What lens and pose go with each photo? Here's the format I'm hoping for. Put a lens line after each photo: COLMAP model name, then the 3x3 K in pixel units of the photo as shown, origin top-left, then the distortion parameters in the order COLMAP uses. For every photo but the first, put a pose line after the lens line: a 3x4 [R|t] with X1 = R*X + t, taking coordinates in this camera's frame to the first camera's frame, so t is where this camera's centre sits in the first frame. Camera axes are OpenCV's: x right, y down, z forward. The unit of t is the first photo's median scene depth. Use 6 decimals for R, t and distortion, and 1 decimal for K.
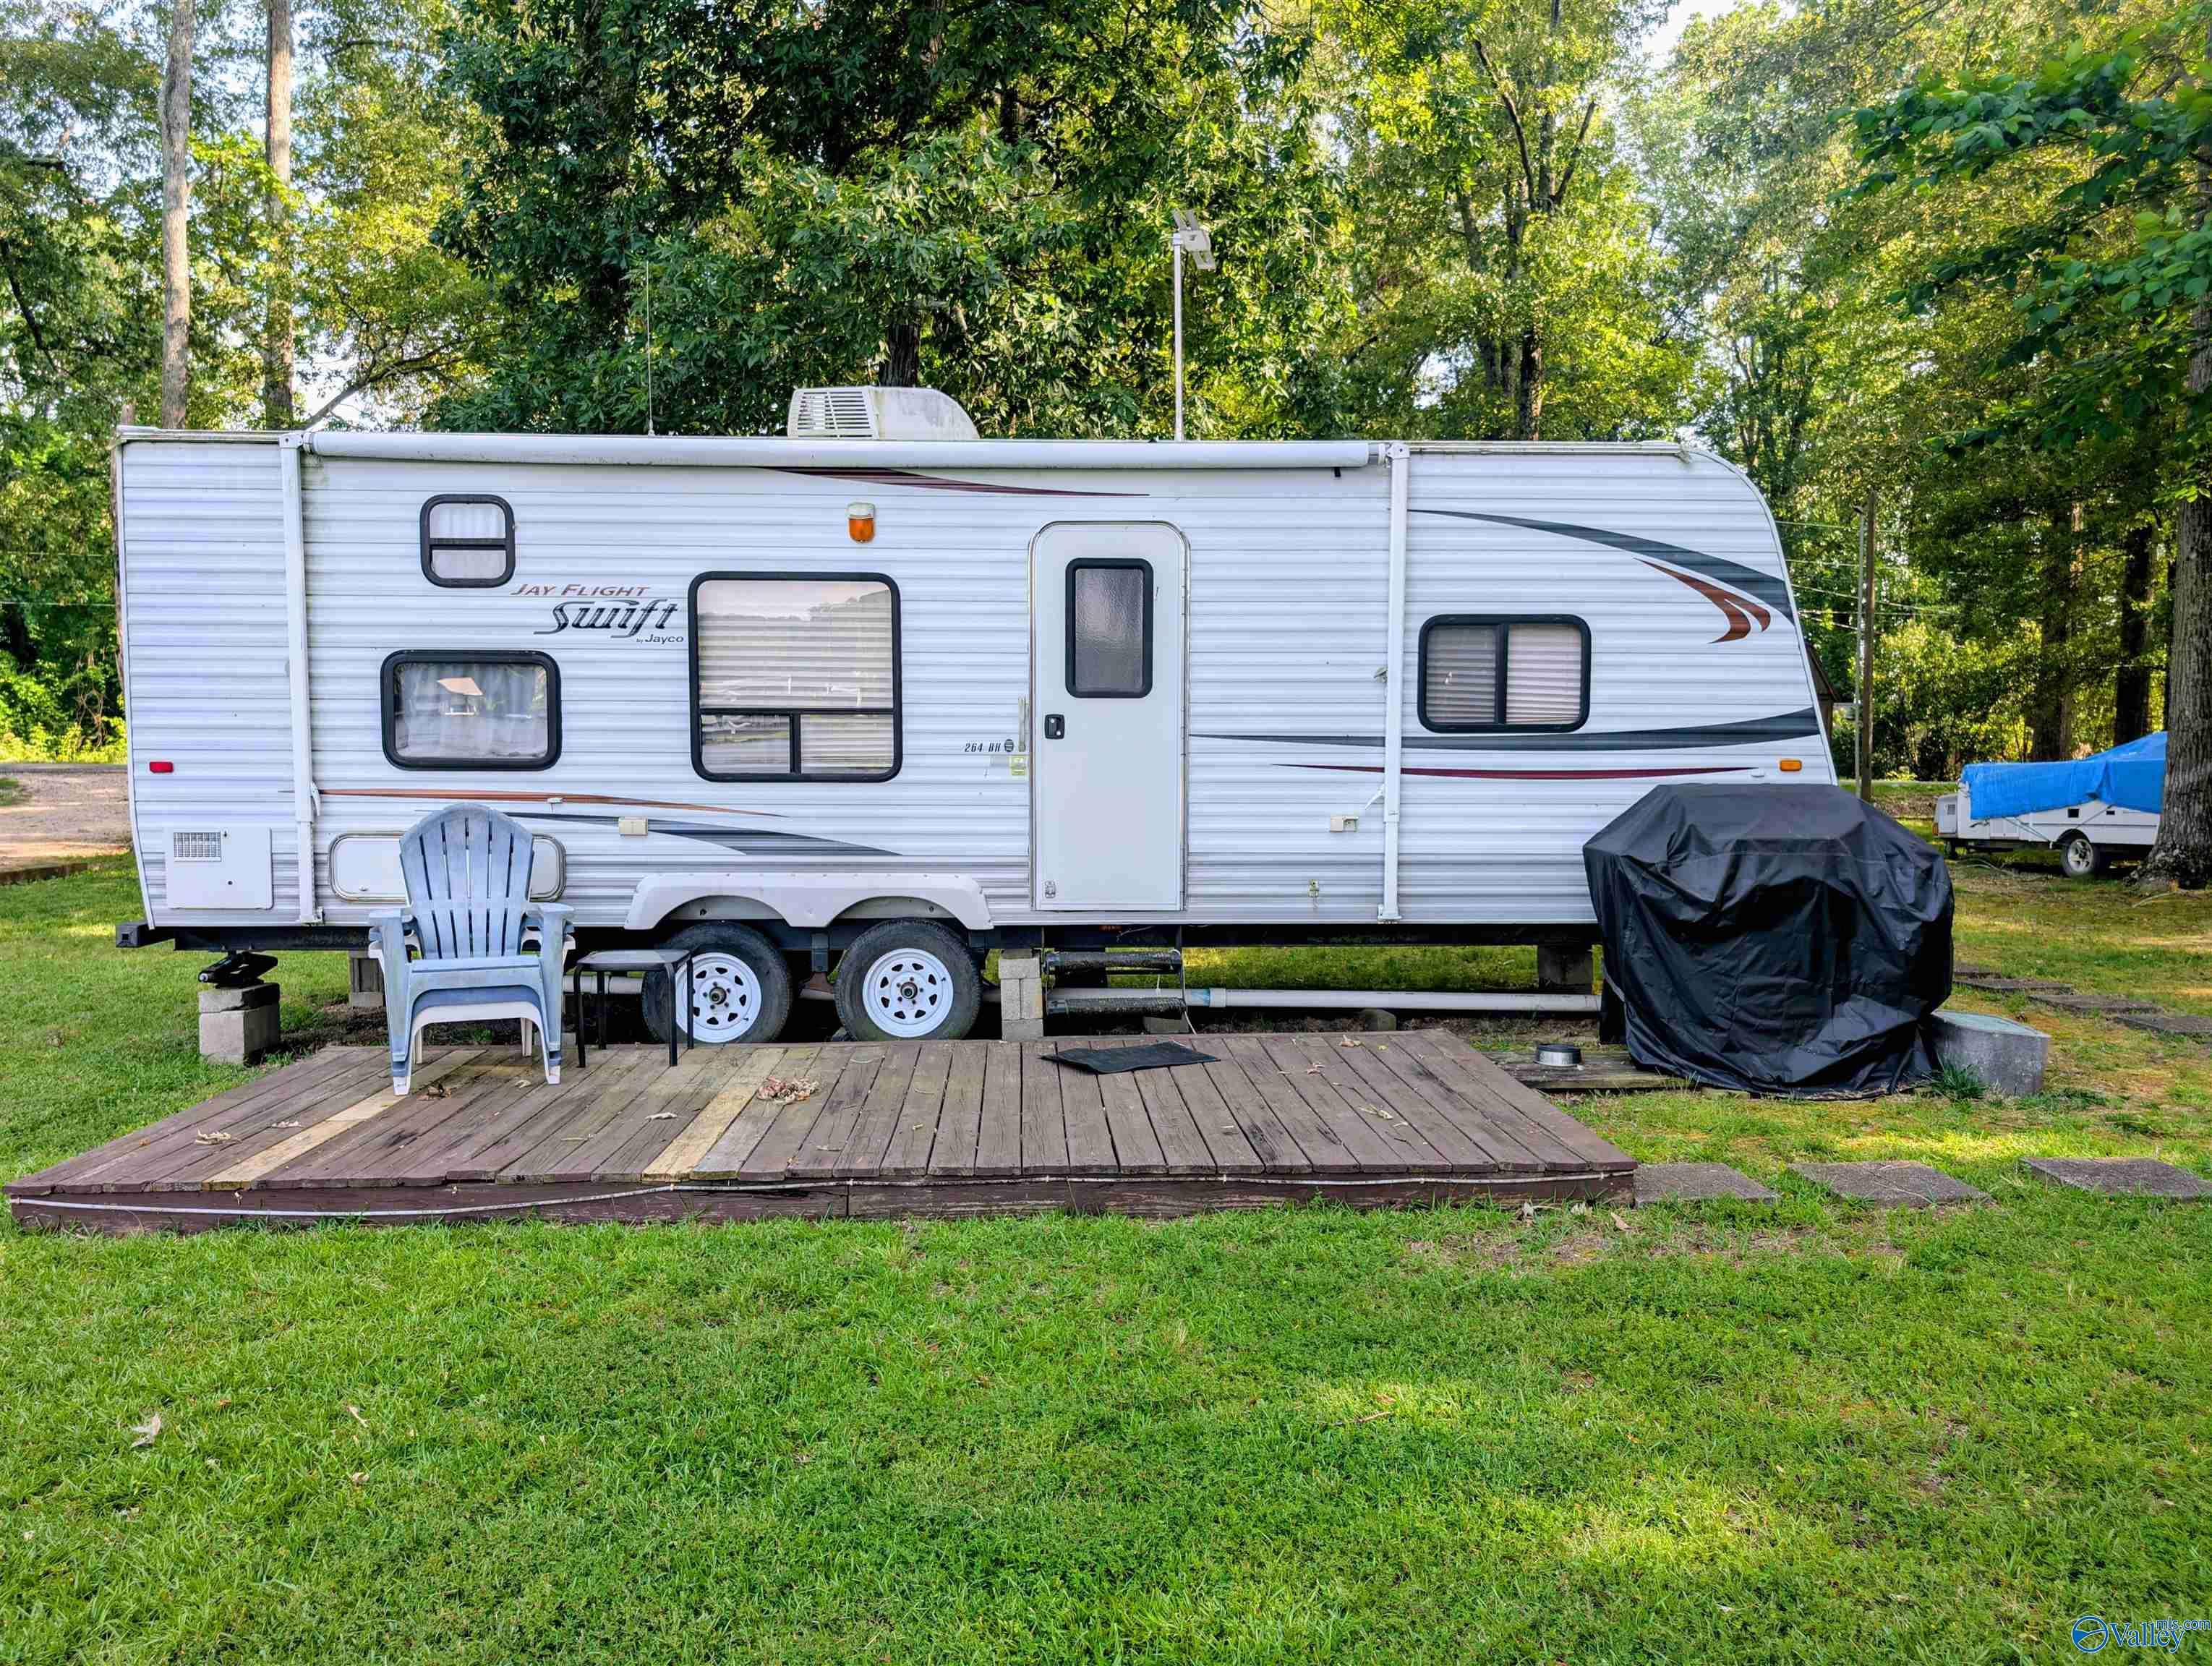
lens RADIAL K [[1521.5, 0, 1102.5], [0, 1521.5, 847.9], [0, 0, 1]] dist [0.053722, -0.001061]
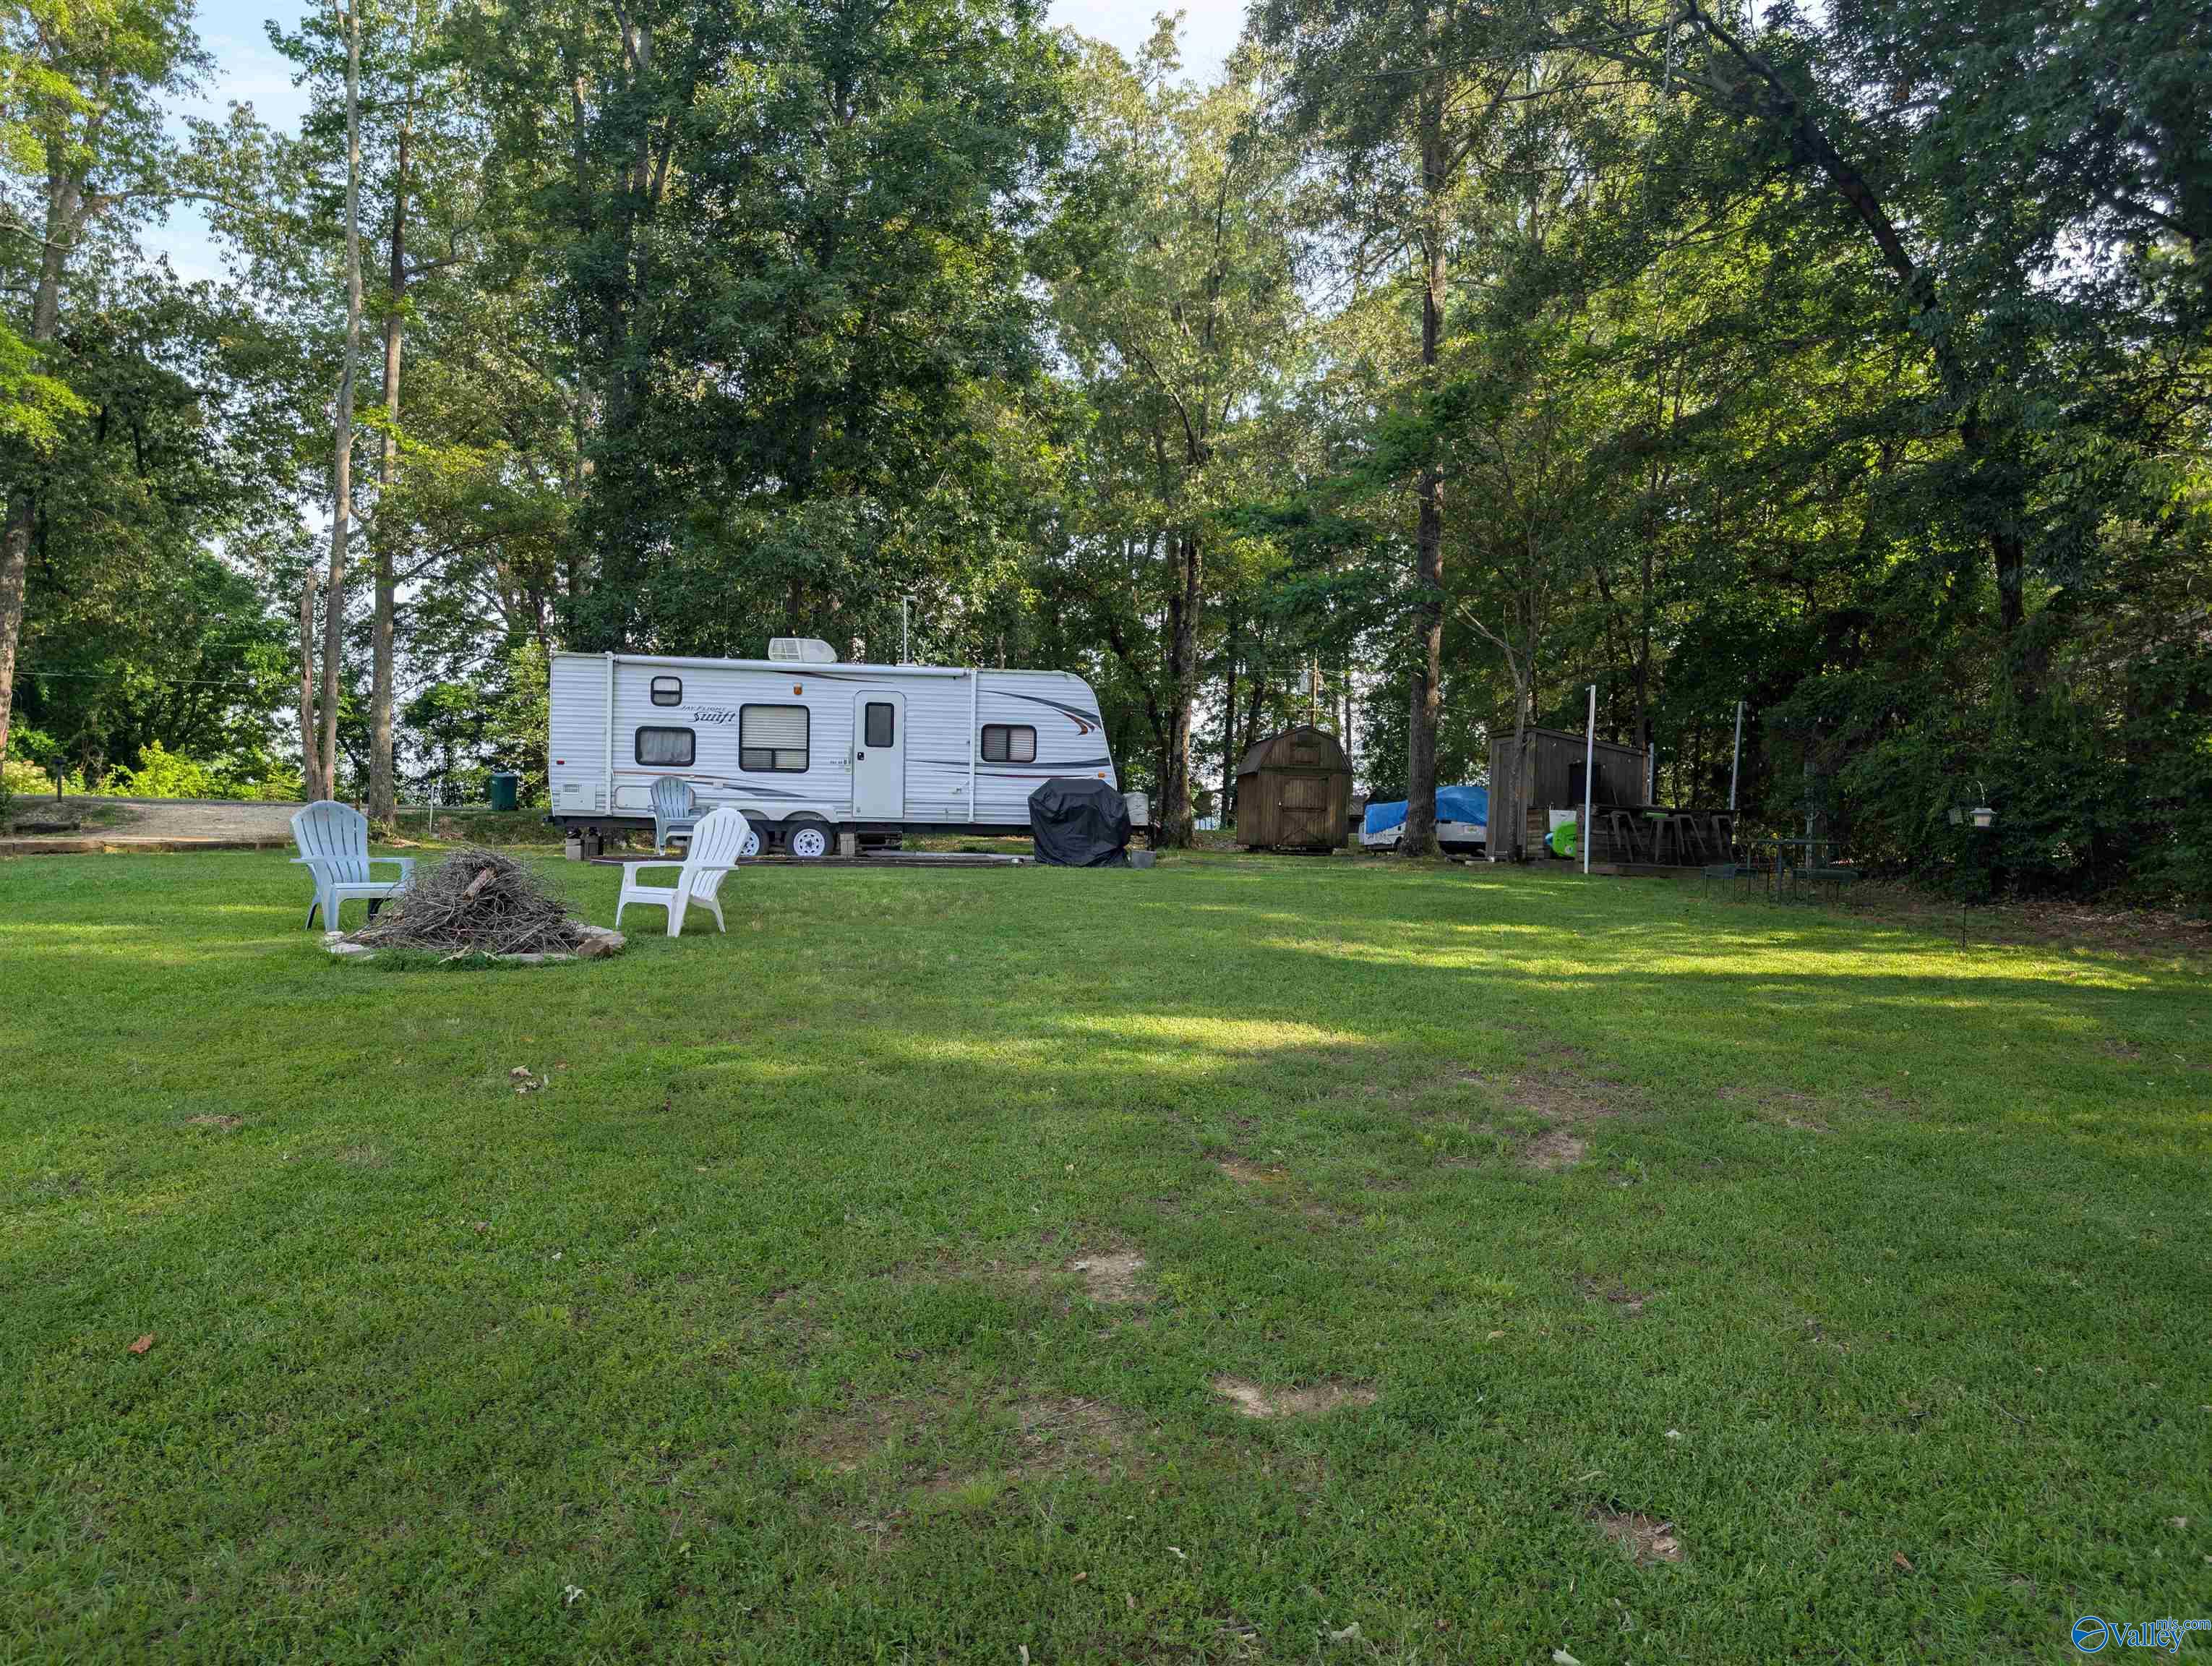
lens RADIAL K [[1521.8, 0, 1126.4], [0, 1521.8, 830.0], [0, 0, 1]] dist [0.053722, -0.001061]
pose [[0.988557, 0.015971, 0.149998, 0.039155], [-0.005996, 0.997754, -0.066714, 0.268101], [-0.150726, 0.065051, 0.986433, -2.084939]]
